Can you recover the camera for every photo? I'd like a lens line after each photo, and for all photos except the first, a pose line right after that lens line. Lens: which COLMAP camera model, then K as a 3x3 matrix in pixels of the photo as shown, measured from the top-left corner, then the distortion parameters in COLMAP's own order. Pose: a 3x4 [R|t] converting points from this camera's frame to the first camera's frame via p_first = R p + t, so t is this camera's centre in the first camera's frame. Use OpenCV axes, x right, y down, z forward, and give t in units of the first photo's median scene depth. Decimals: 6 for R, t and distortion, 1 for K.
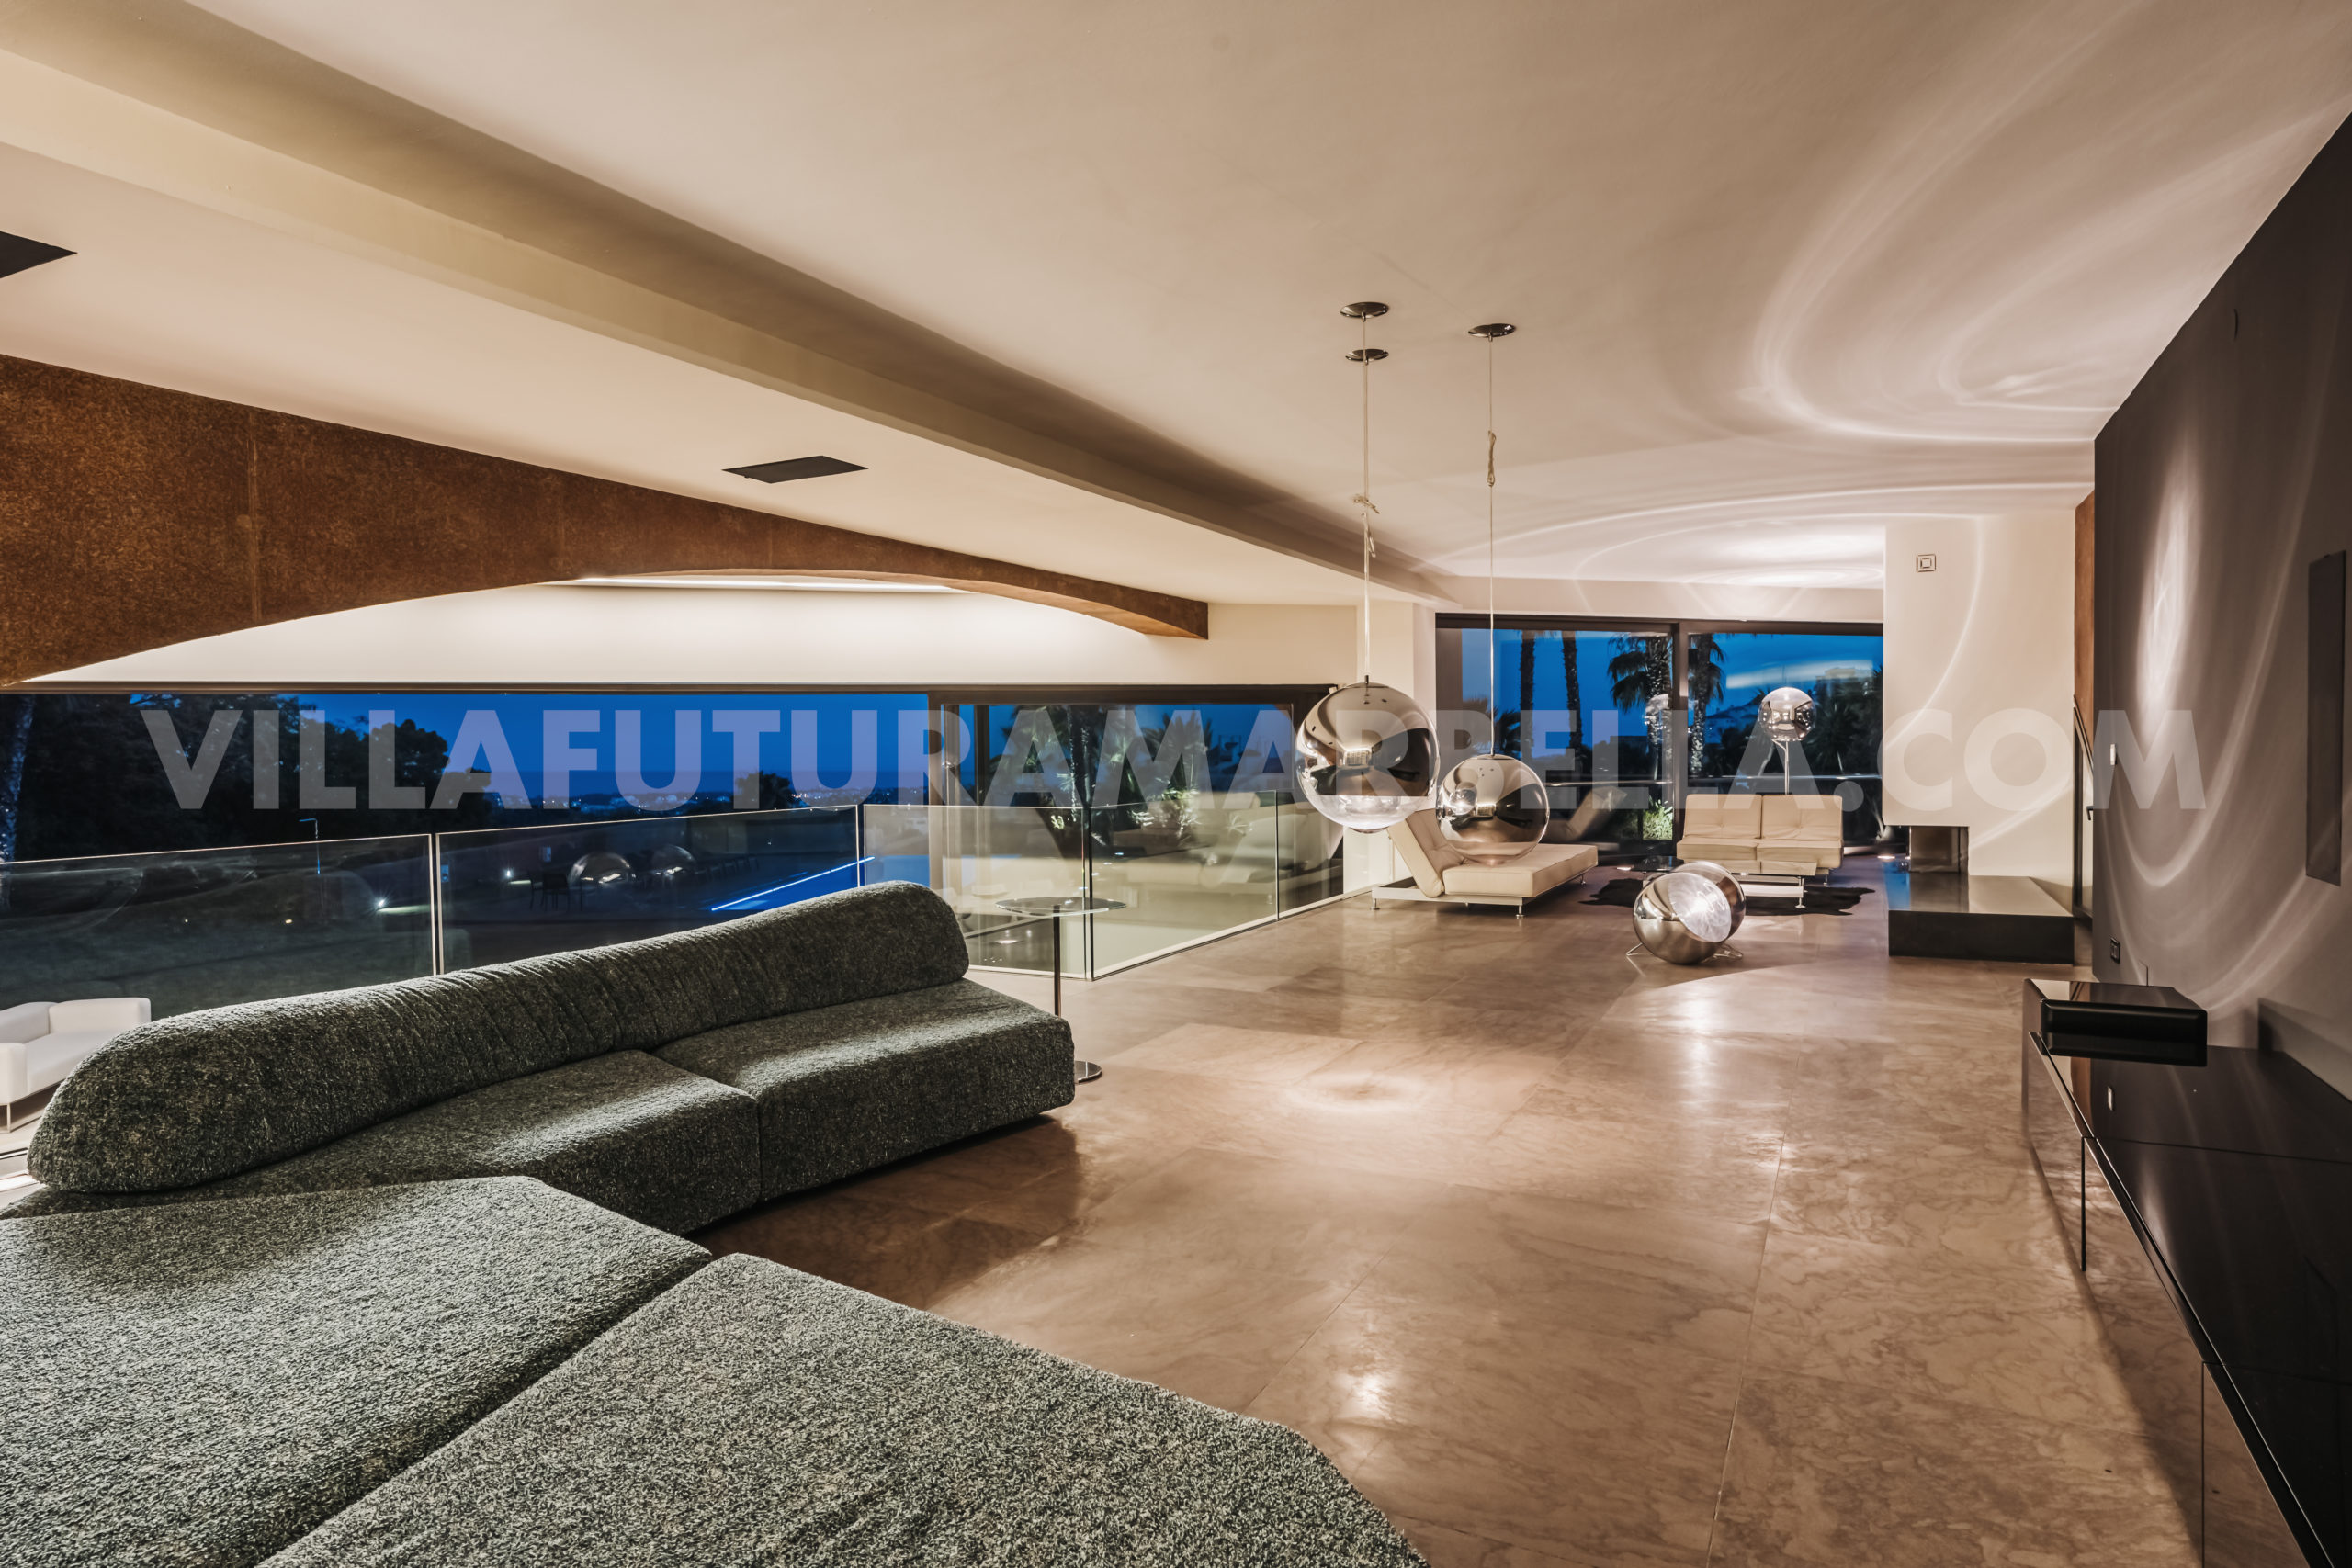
lens RADIAL K [[1340.6, 0, 1175.5], [0, 1340.6, 767.4], [0, 0, 1]] dist [0.001686, 0.000240]
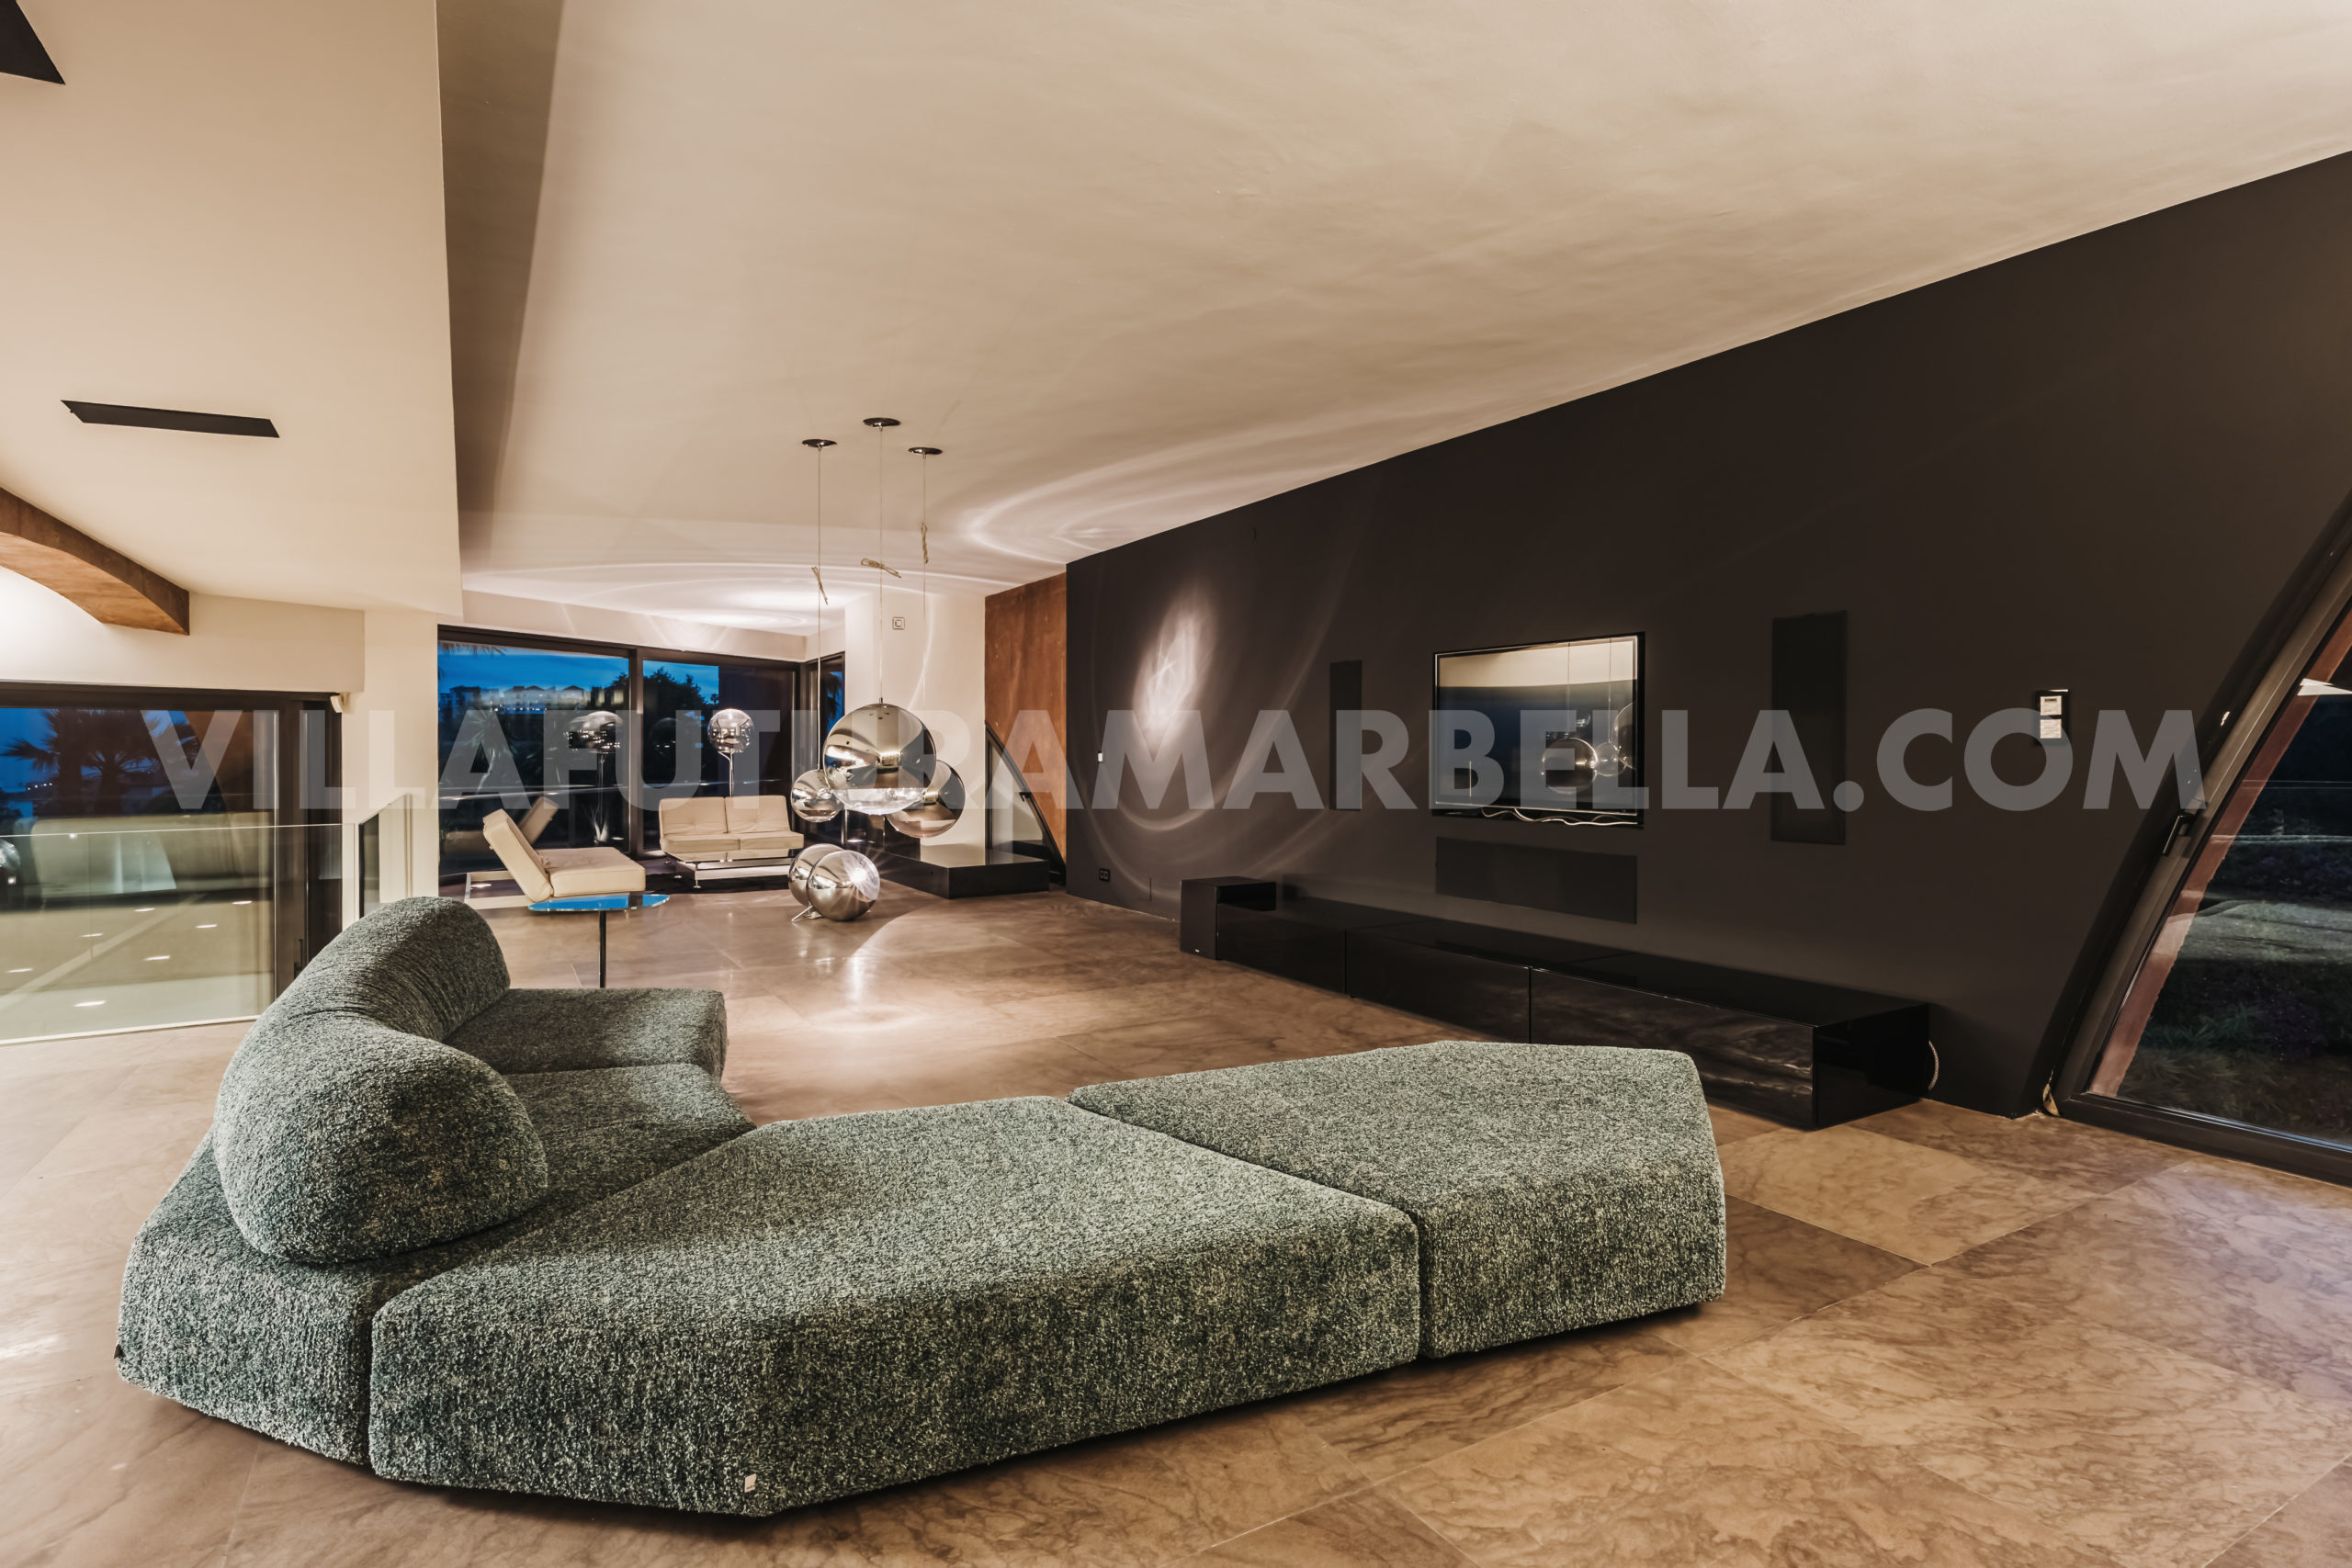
lens RADIAL K [[1268.4, 0, 1175.8], [0, 1268.4, 773.3], [0, 0, 1]] dist [0.004014, 0.000567]
pose [[0.550846, -0.016429, 0.834445, -0.480597], [0.022268, 0.999740, 0.004983, 0.003870], [-0.834310, 0.015837, 0.551068, 0.045016]]
